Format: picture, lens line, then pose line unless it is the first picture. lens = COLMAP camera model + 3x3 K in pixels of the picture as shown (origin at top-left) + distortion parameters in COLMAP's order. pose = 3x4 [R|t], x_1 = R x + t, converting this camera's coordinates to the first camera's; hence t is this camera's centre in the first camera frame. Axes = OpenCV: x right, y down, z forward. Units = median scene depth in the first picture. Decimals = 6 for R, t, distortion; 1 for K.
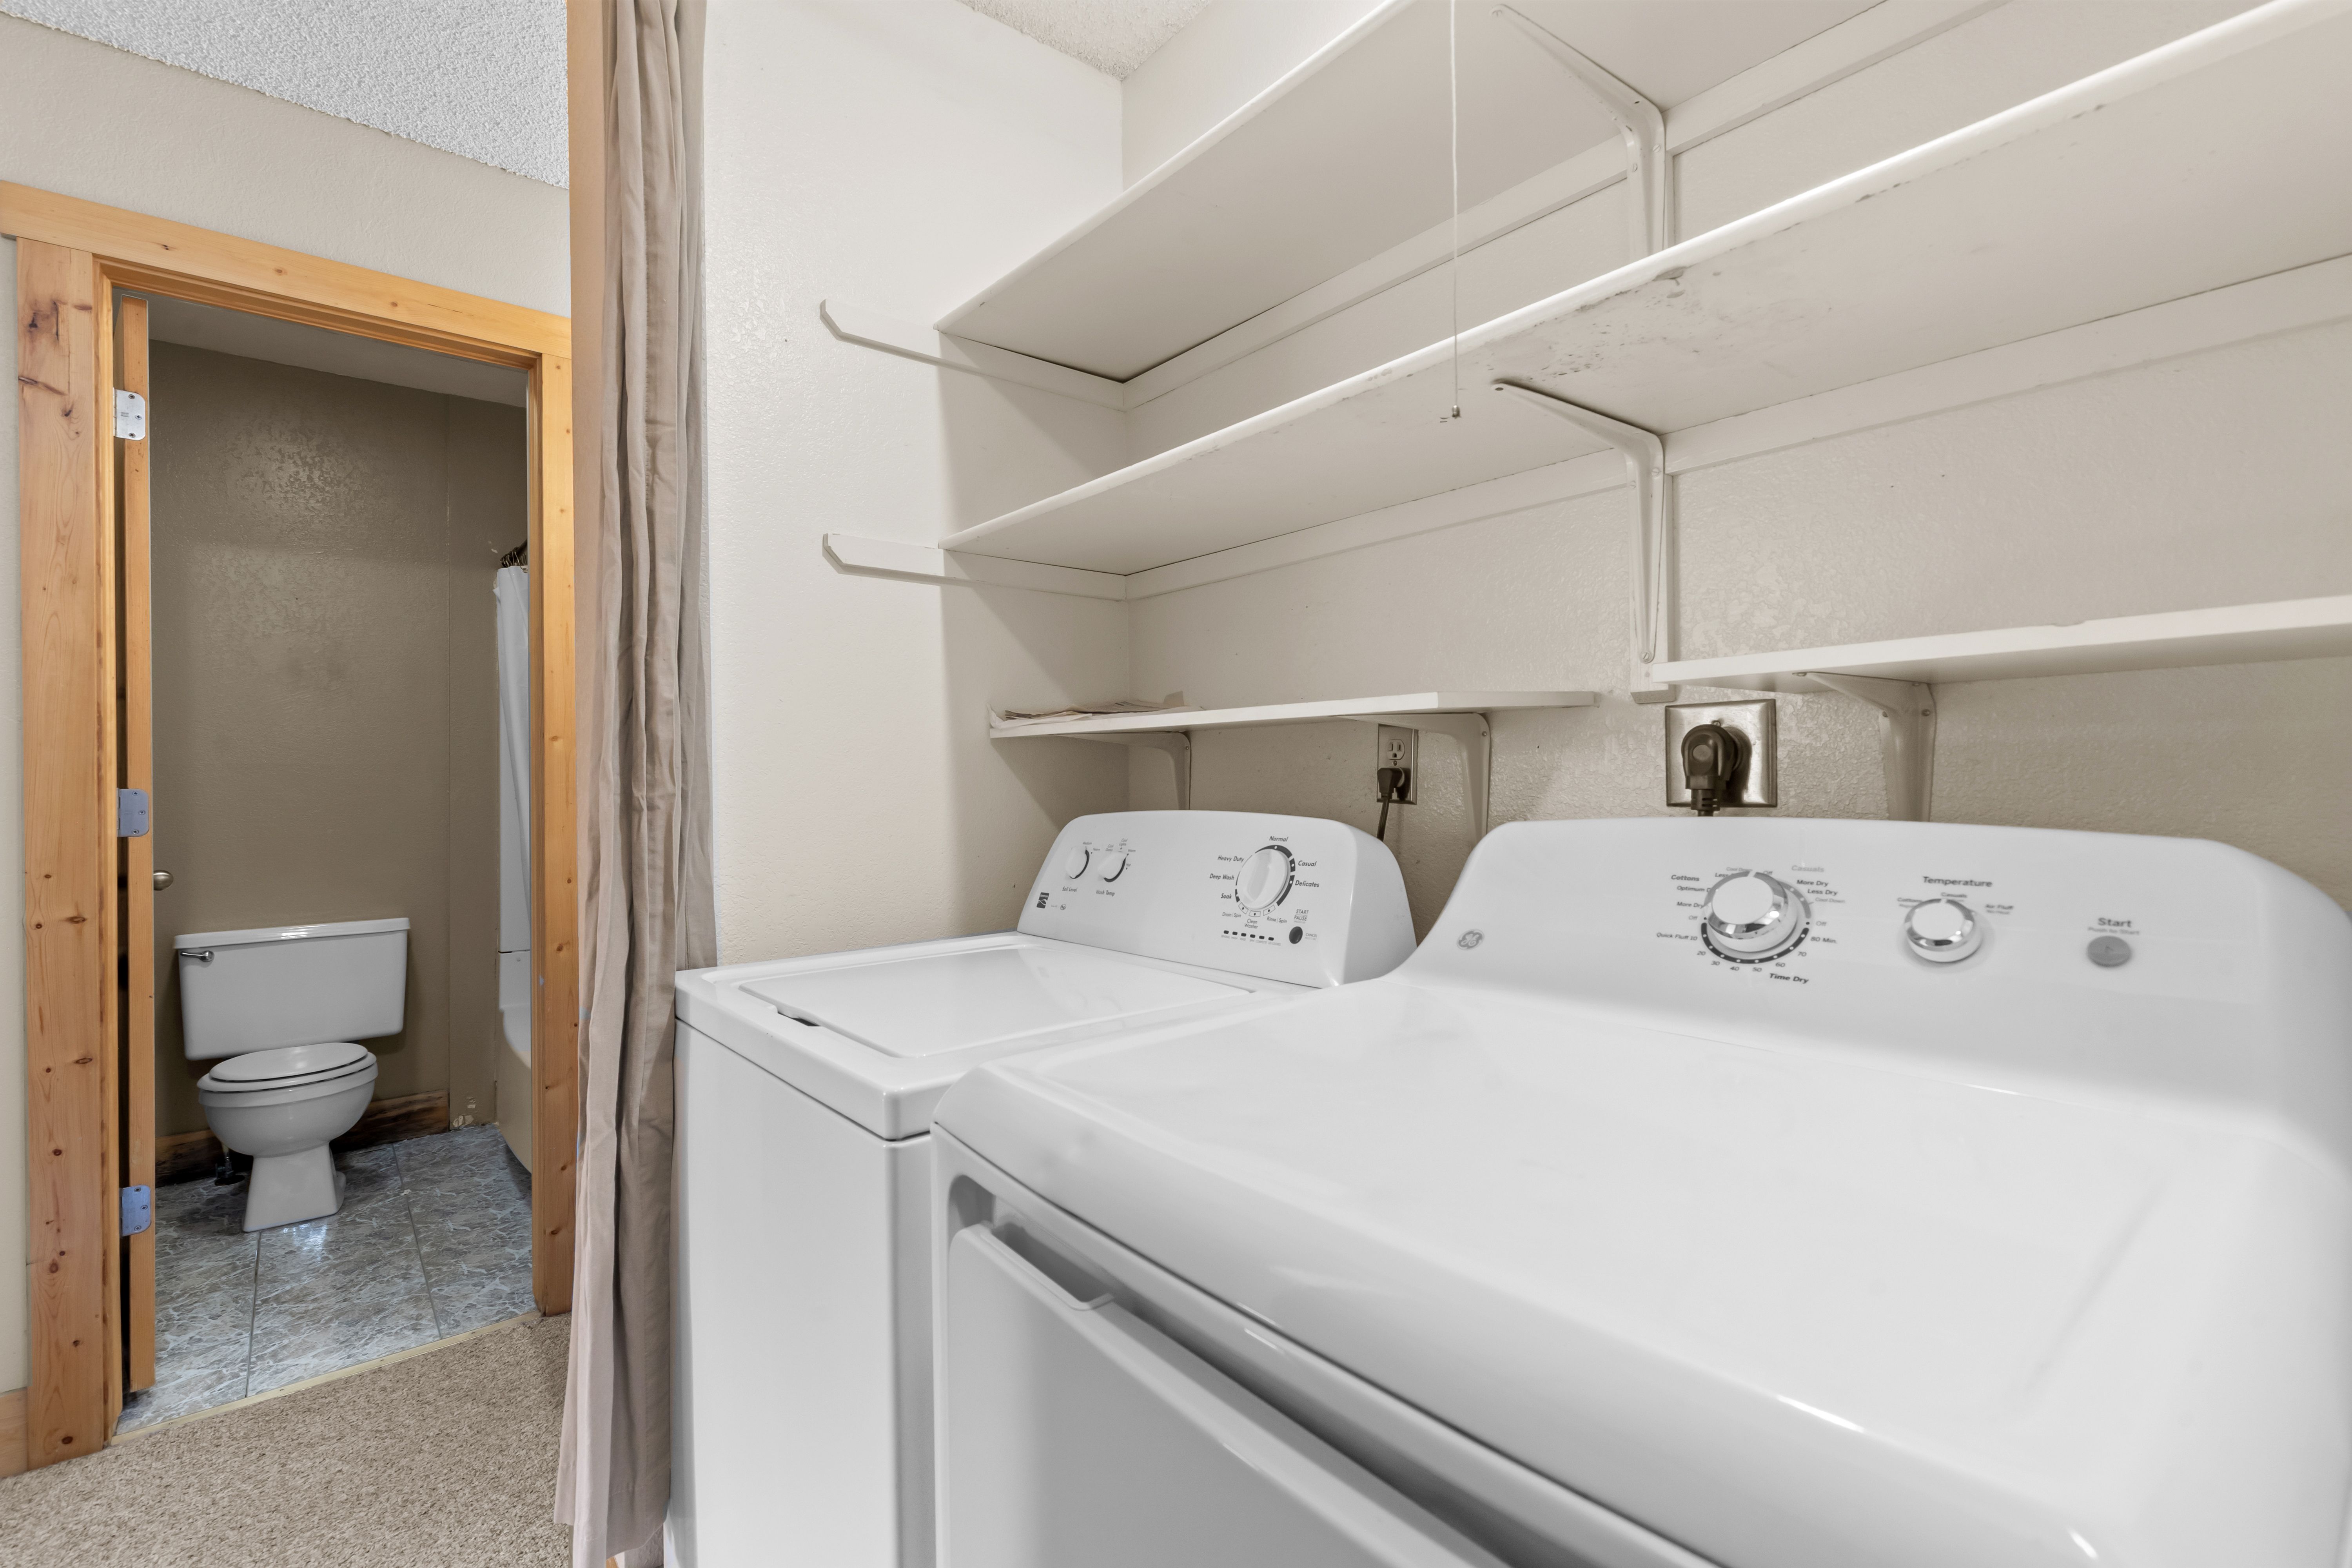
lens RADIAL K [[1056.8, 0, 1176.0], [0, 1056.8, 784.0], [0, 0, 1]] dist [0.003922, -0.000072]
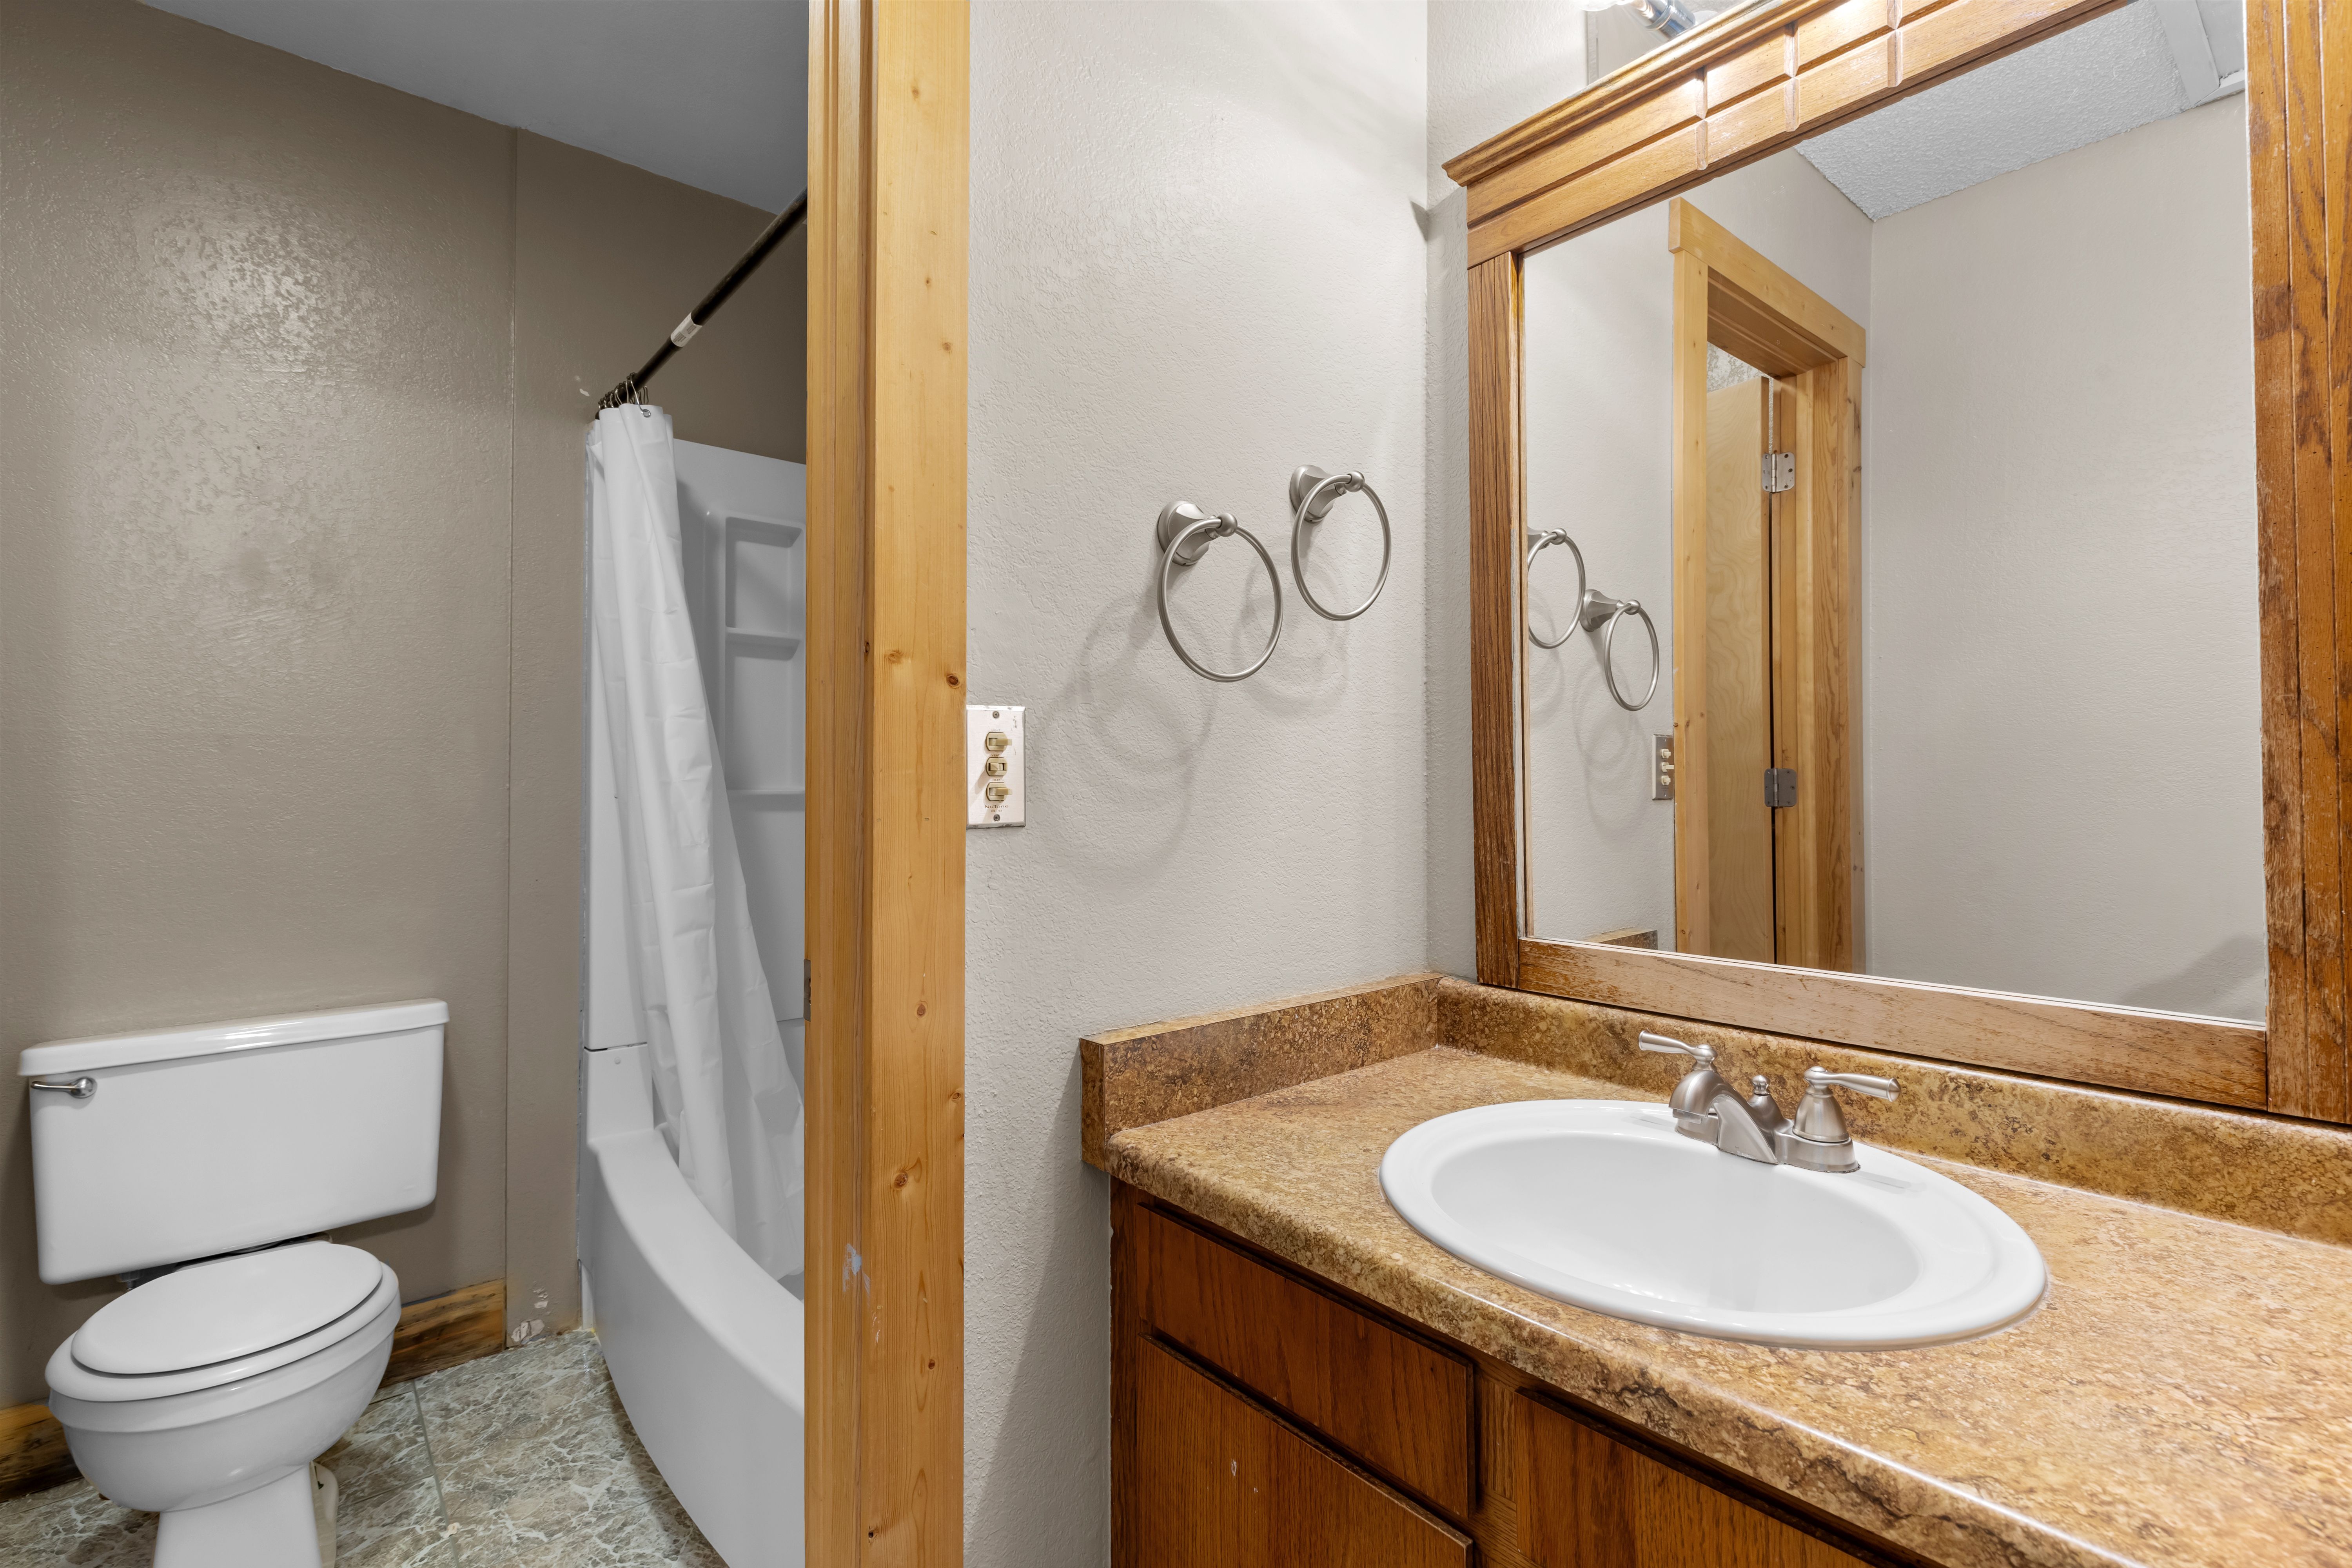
lens RADIAL K [[1071.7, 0, 1176.0], [0, 1071.7, 784.0], [0, 0, 1]] dist [-0.002237, 0.000418]
pose [[0.999856, 0.010148, 0.013599, -0.339915], [-0.010156, 0.999948, 0.000537, 0.002542], [-0.013593, -0.000675, 0.999907, 0.415092]]
